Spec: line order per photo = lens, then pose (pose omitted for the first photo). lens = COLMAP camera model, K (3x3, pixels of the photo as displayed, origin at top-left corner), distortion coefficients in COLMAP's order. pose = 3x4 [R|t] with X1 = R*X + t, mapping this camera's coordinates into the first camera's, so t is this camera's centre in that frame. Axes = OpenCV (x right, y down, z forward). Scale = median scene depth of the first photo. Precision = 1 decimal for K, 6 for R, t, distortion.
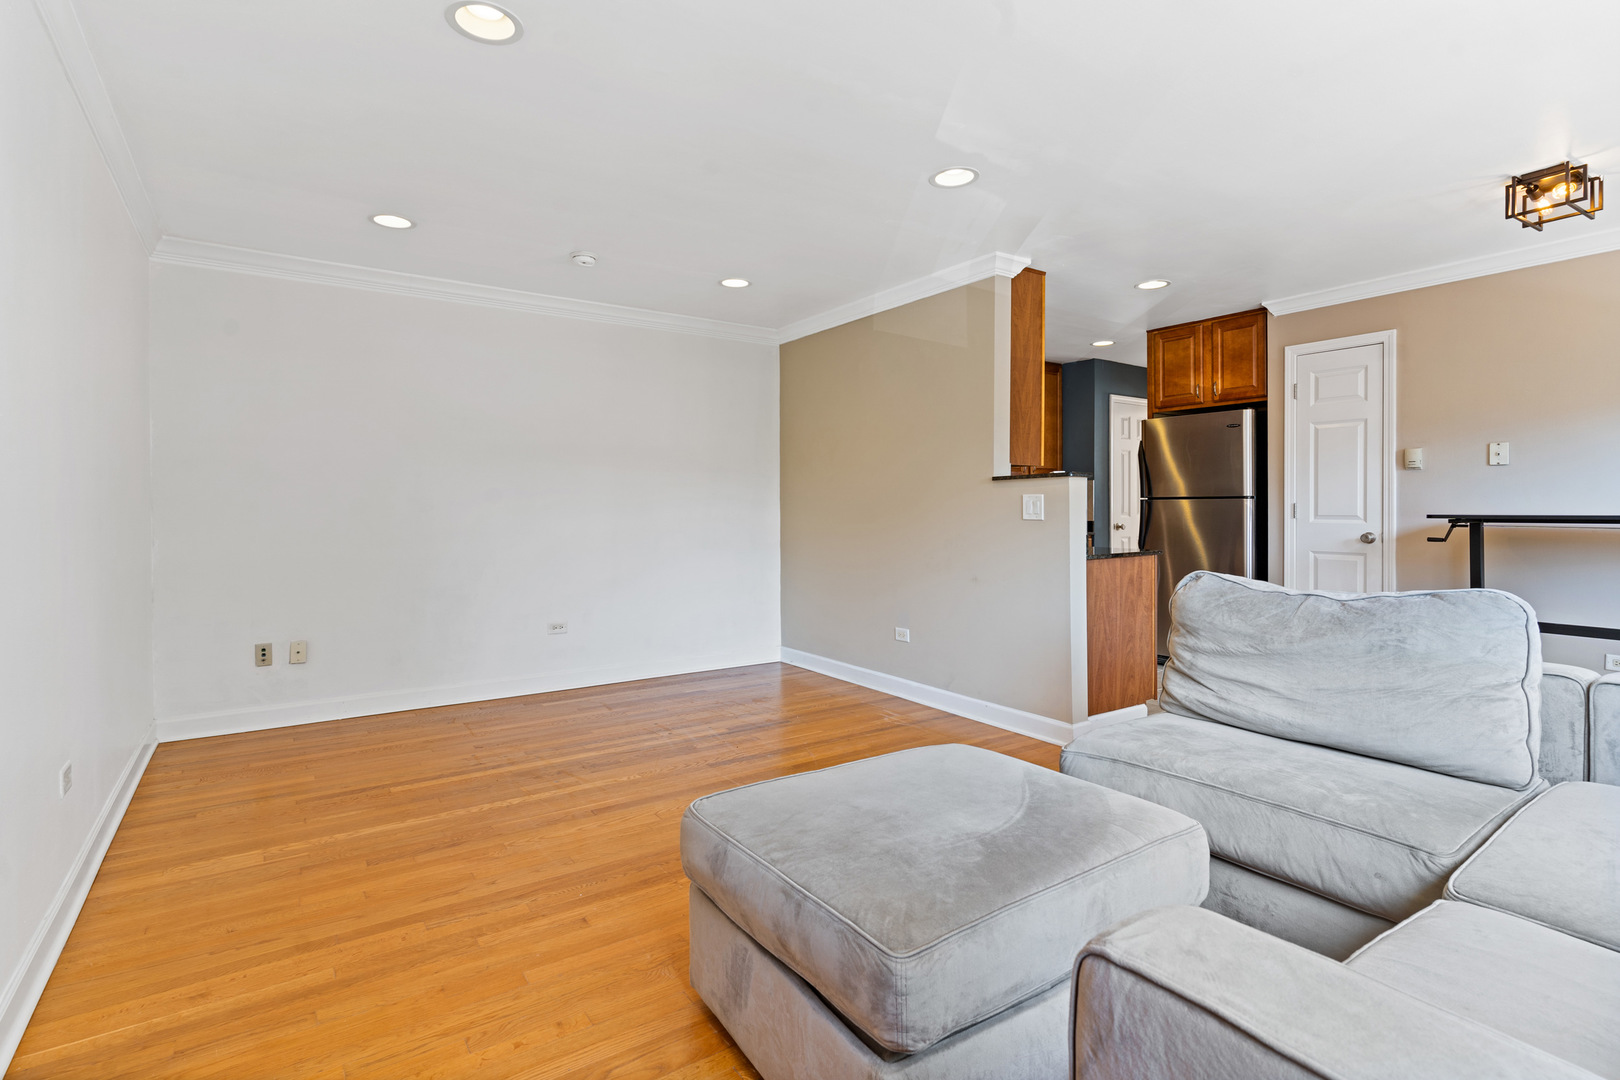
lens RADIAL K [[792.3, 0, 804.4], [0, 792.3, 510.5], [0, 0, 1]] dist [0.002252, 0.000263]
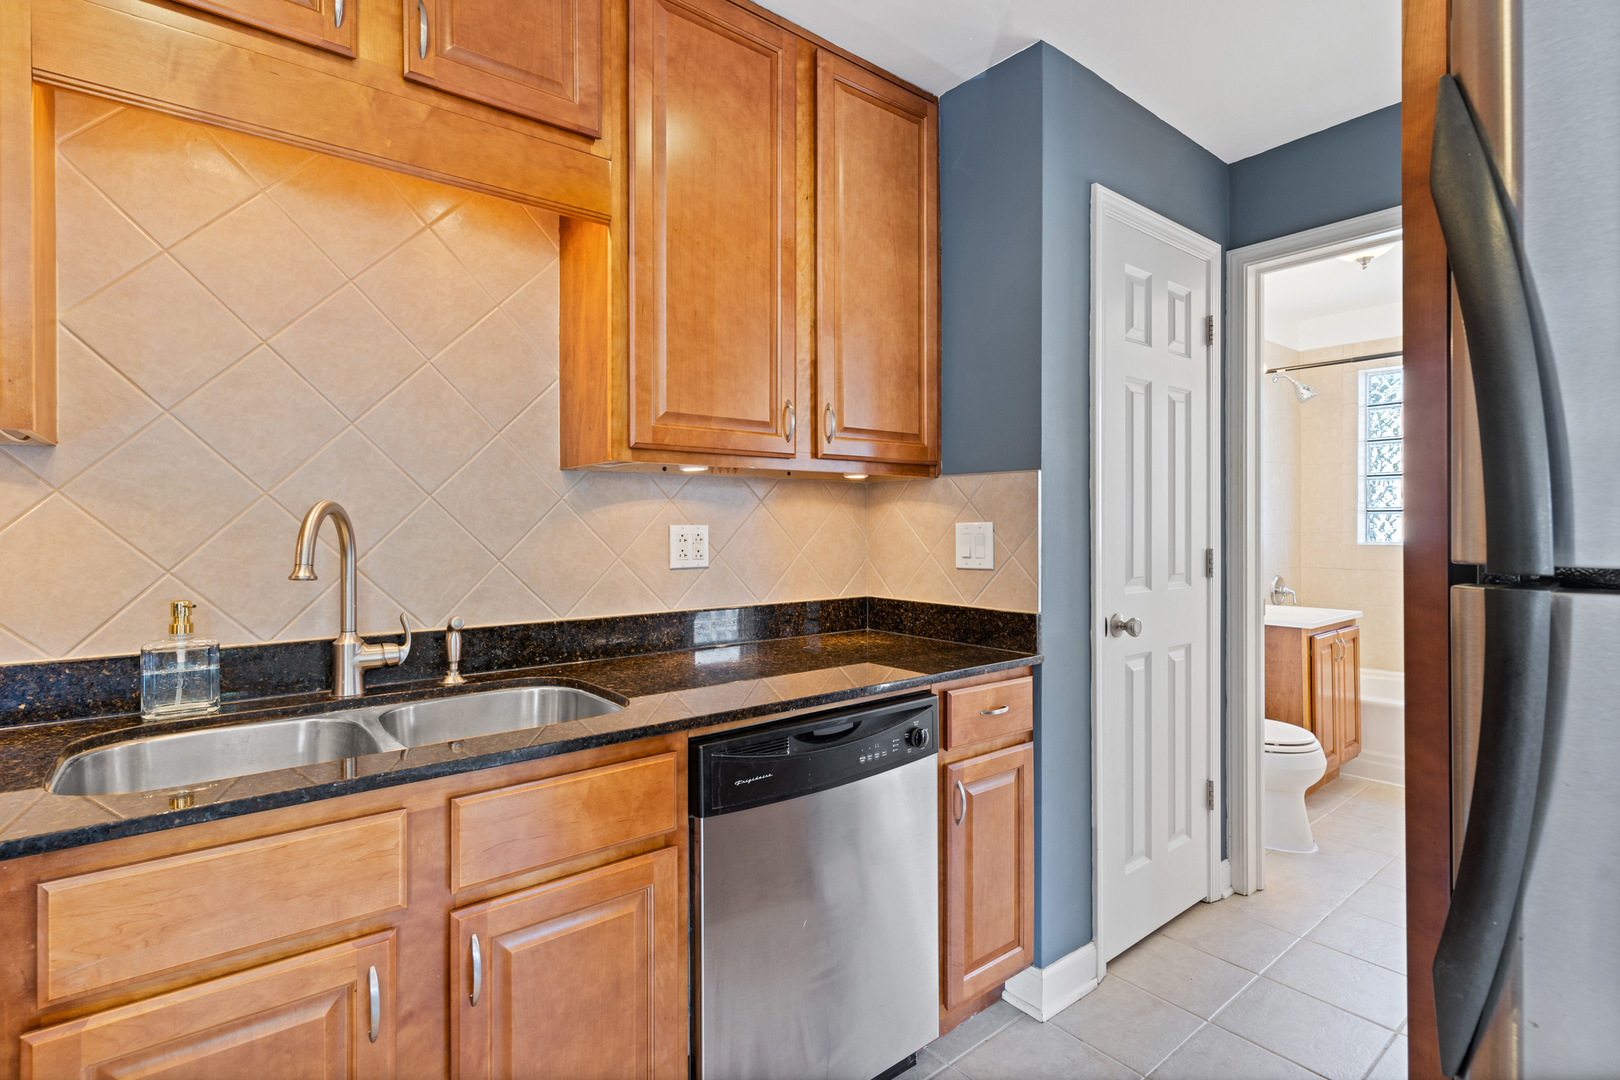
lens RADIAL K [[770.2, 0, 807.5], [0, 770.2, 525.4], [0, 0, 1]] dist [-0.000663, 0.000307]
pose [[0.997415, -0.001241, 0.071849, 0.402972], [0.001494, 0.999993, -0.003470, -0.026861], [-0.071844, 0.003568, 0.997409, 1.123994]]
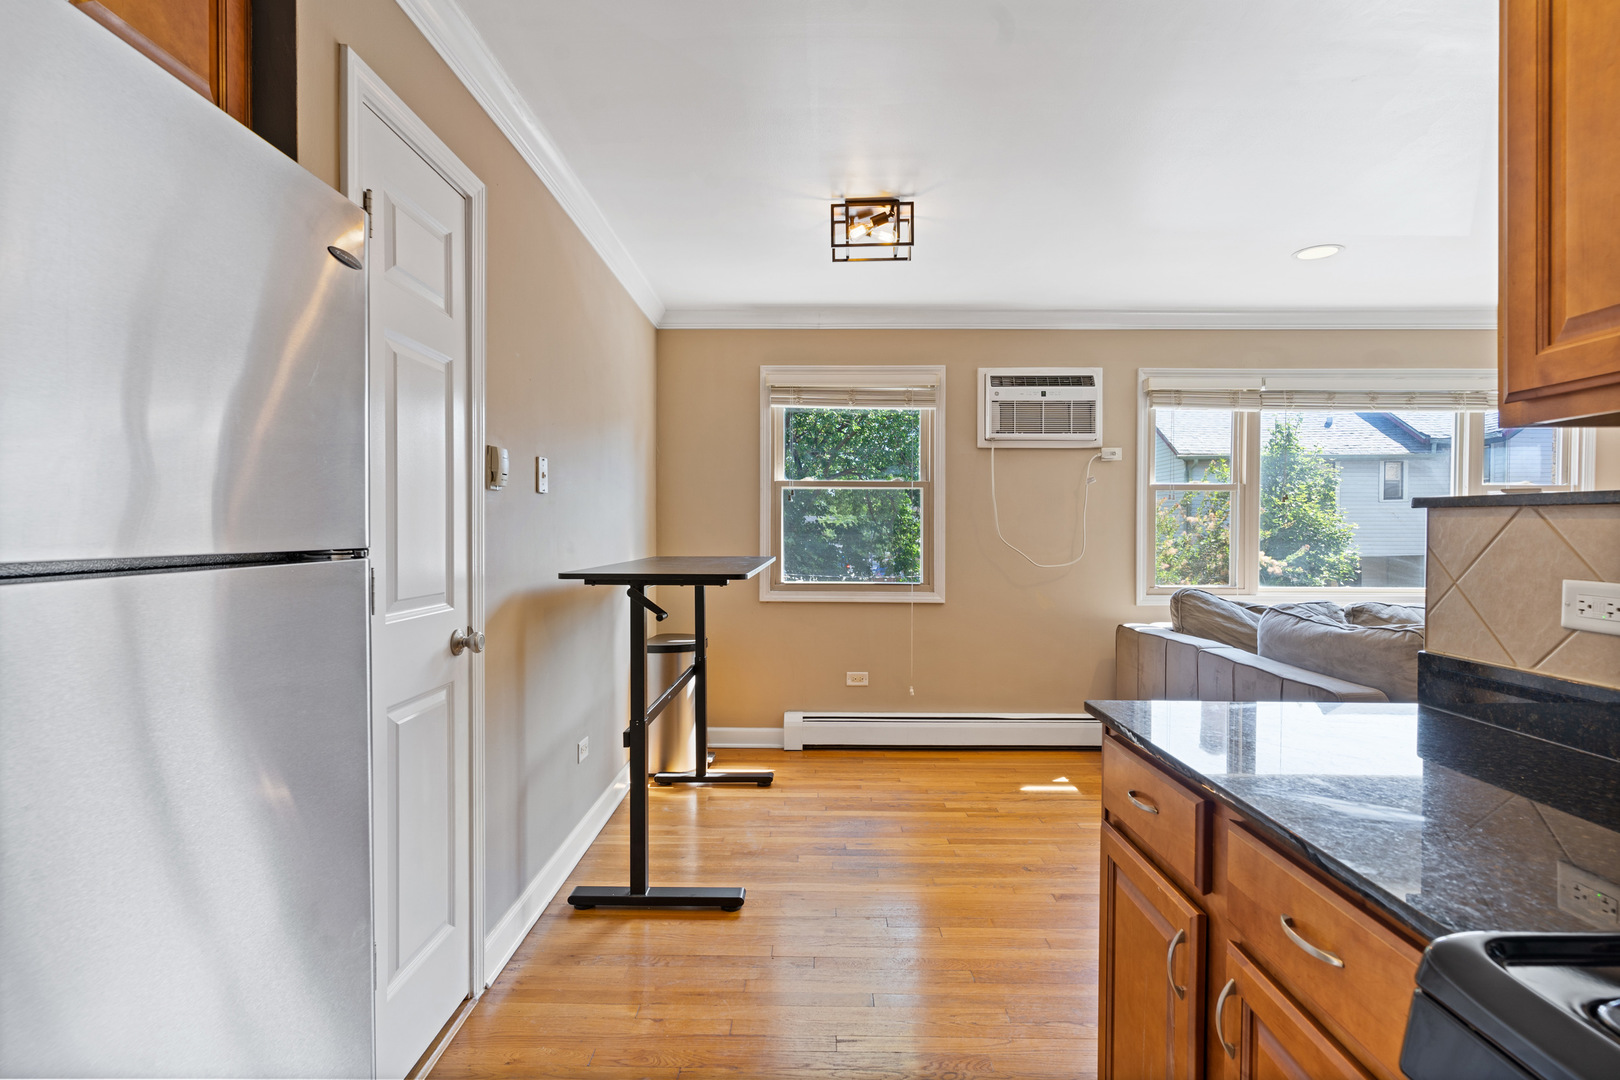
lens RADIAL K [[770.4, 0, 810.0], [0, 770.4, 540.0], [0, 0, 1]] dist [-0.000345, 0.000072]
pose [[-0.818155, -0.007681, 0.574946, 0.325156], [0.002509, 0.999854, 0.016928, -0.027980], [-0.574992, 0.015292, -0.818016, 1.259074]]
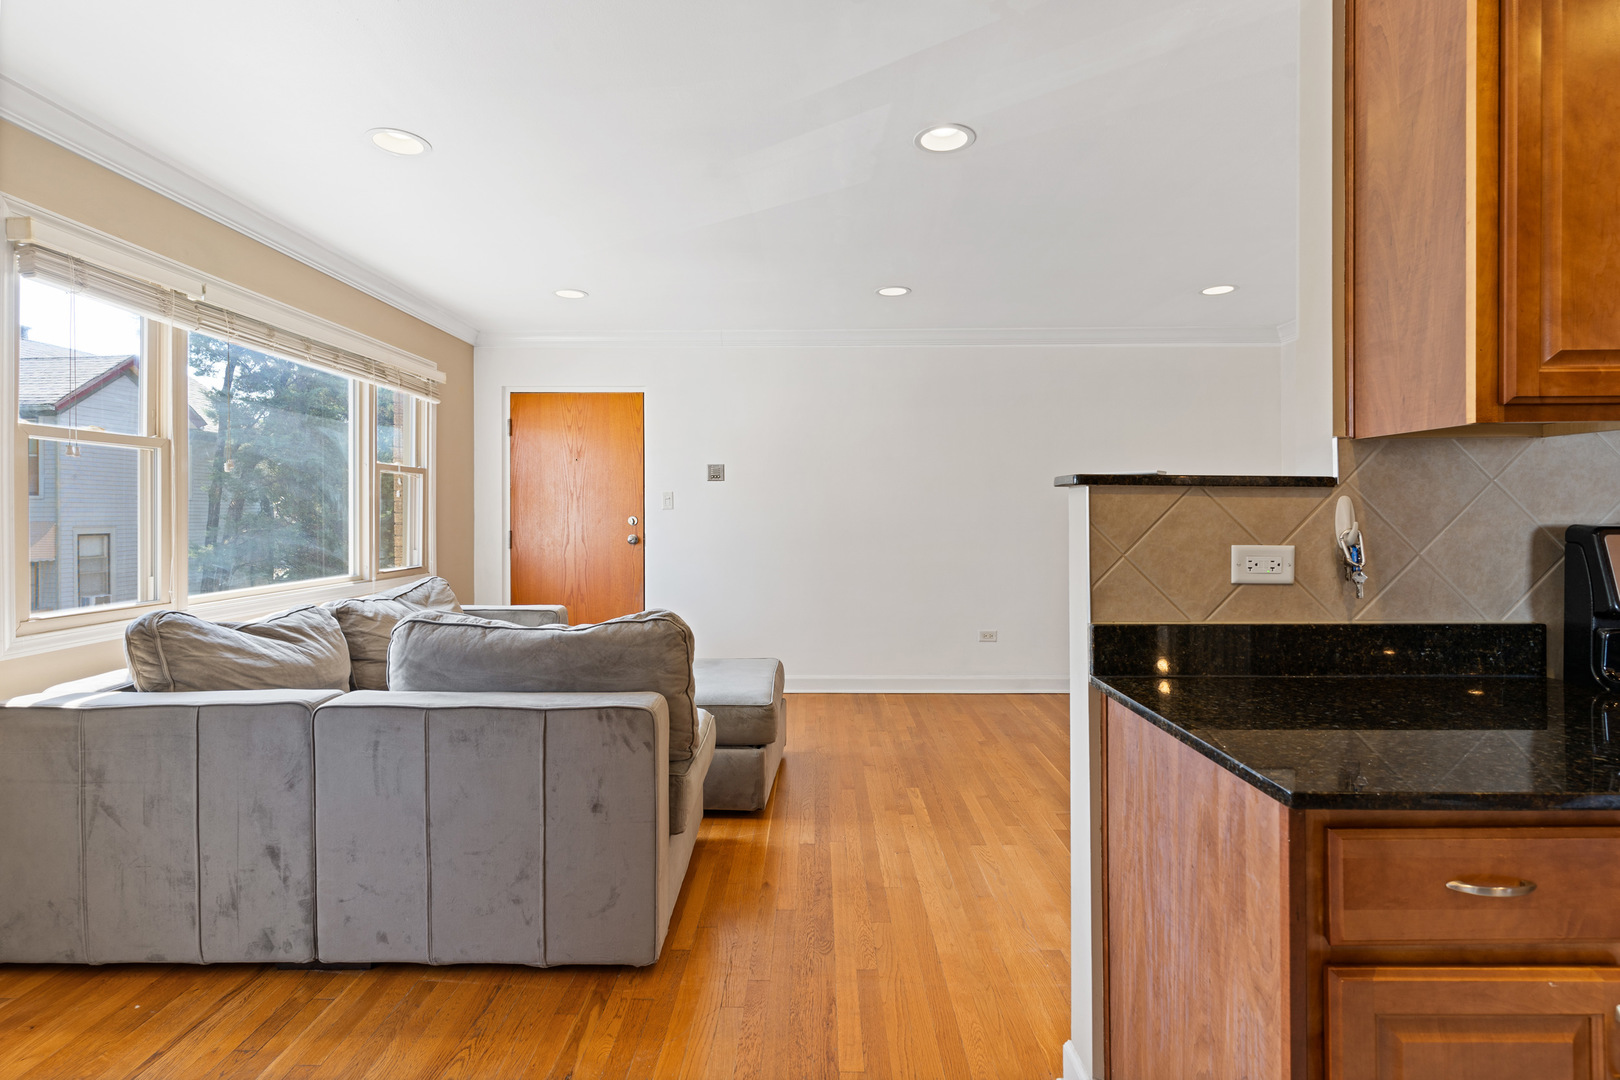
lens RADIAL K [[778.8, 0, 809.6], [0, 778.8, 515.7], [0, 0, 1]] dist [0.000572, 0.000107]
pose [[-0.576077, 0.007256, -0.817363, 0.647747], [-0.000499, 0.999957, 0.009229, -0.025082], [0.817395, 0.005725, -0.576049, 0.937680]]
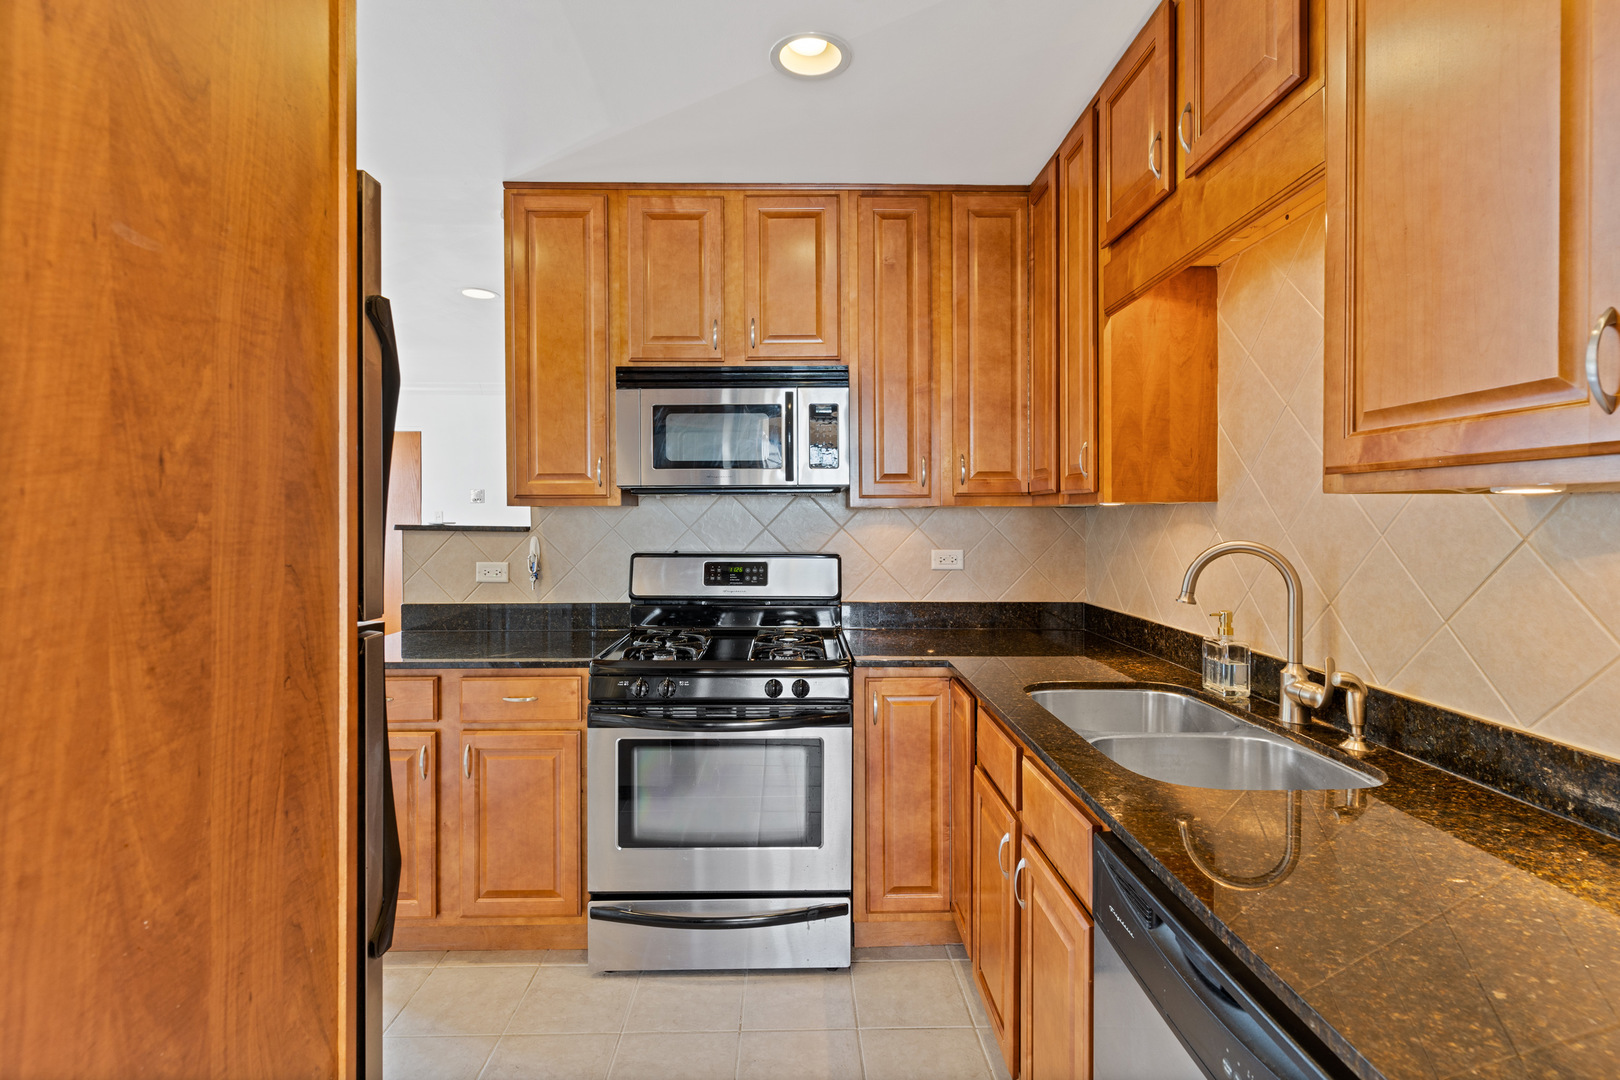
lens RADIAL K [[775.9, 0, 810.3], [0, 775.9, 538.6], [0, 0, 1]] dist [0.001586, 0.000522]
pose [[-0.550878, 0.025317, -0.834201, 0.648391], [-0.003397, 0.999464, 0.032575, -0.050529], [0.834579, 0.020778, -0.550497, 1.476373]]
